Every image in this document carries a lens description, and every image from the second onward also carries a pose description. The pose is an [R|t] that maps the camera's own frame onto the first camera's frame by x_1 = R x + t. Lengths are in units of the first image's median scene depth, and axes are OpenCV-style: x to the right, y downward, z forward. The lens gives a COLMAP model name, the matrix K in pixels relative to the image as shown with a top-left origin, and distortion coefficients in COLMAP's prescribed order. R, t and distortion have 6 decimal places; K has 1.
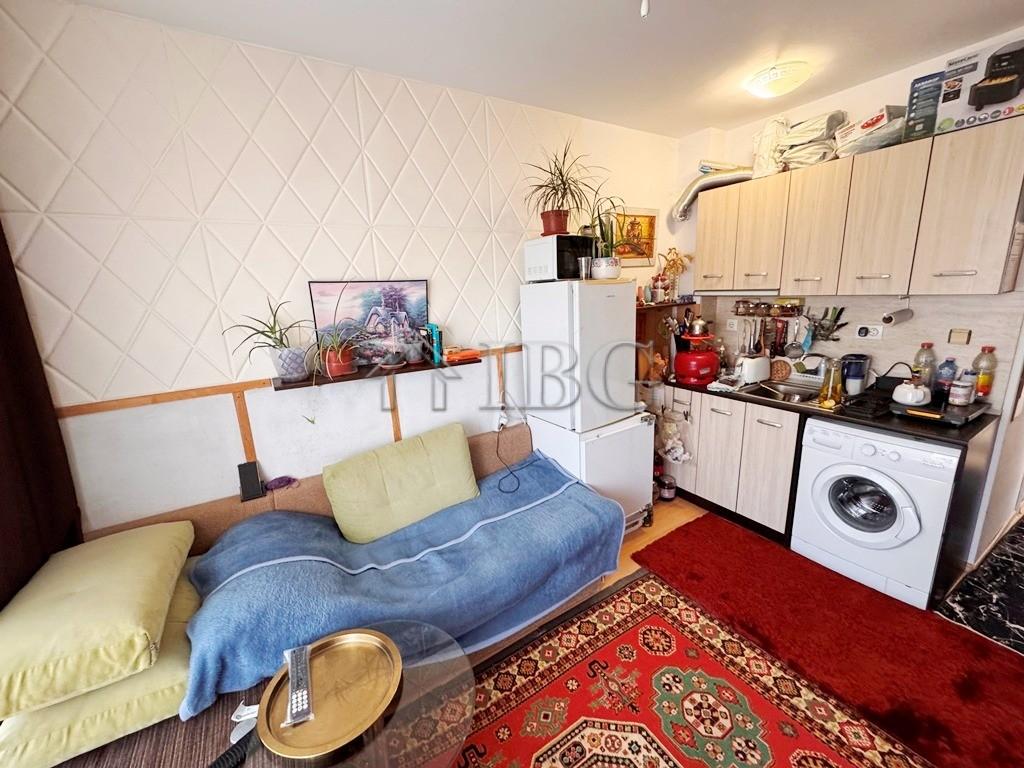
lens RADIAL K [[407.6, 0, 512.2], [0, 407.6, 385.6], [0, 0, 1]] dist [-0.003266, 0.000575]
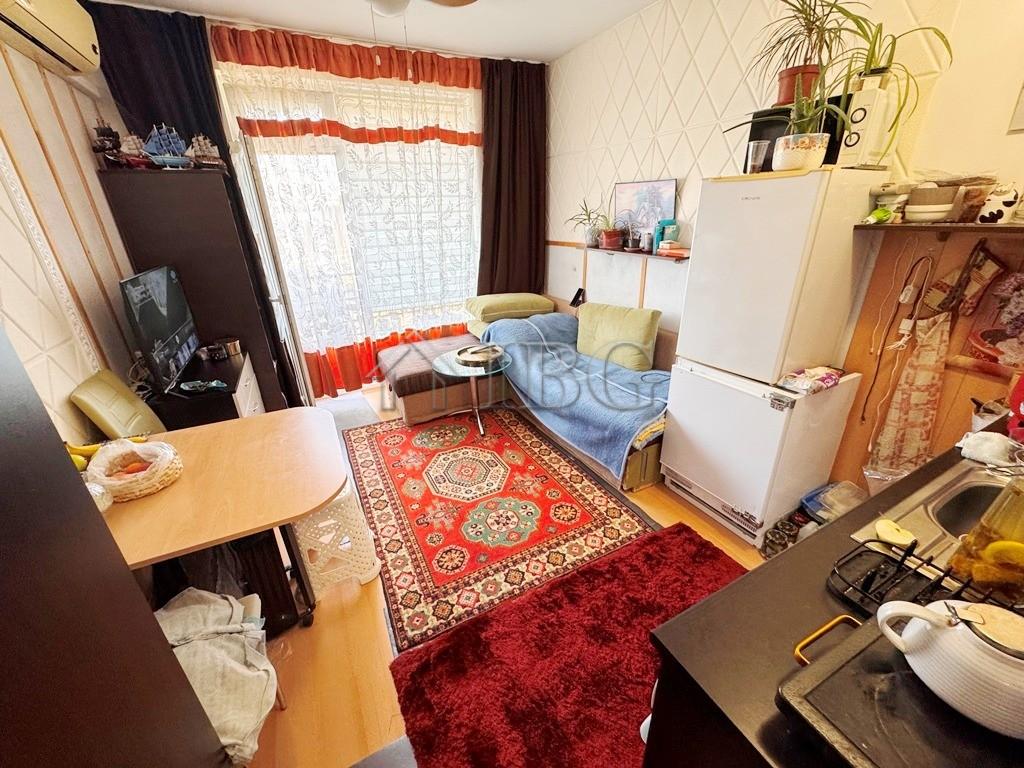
lens RADIAL K [[407.6, 0, 512.5], [0, 407.6, 383.5], [0, 0, 1]] dist [-0.003266, 0.000575]
pose [[-0.075499, 0.436255, -0.896650, 1.292019], [-0.198298, 0.874688, 0.442266, -0.201150], [0.977230, 0.211195, 0.020470, 0.761582]]
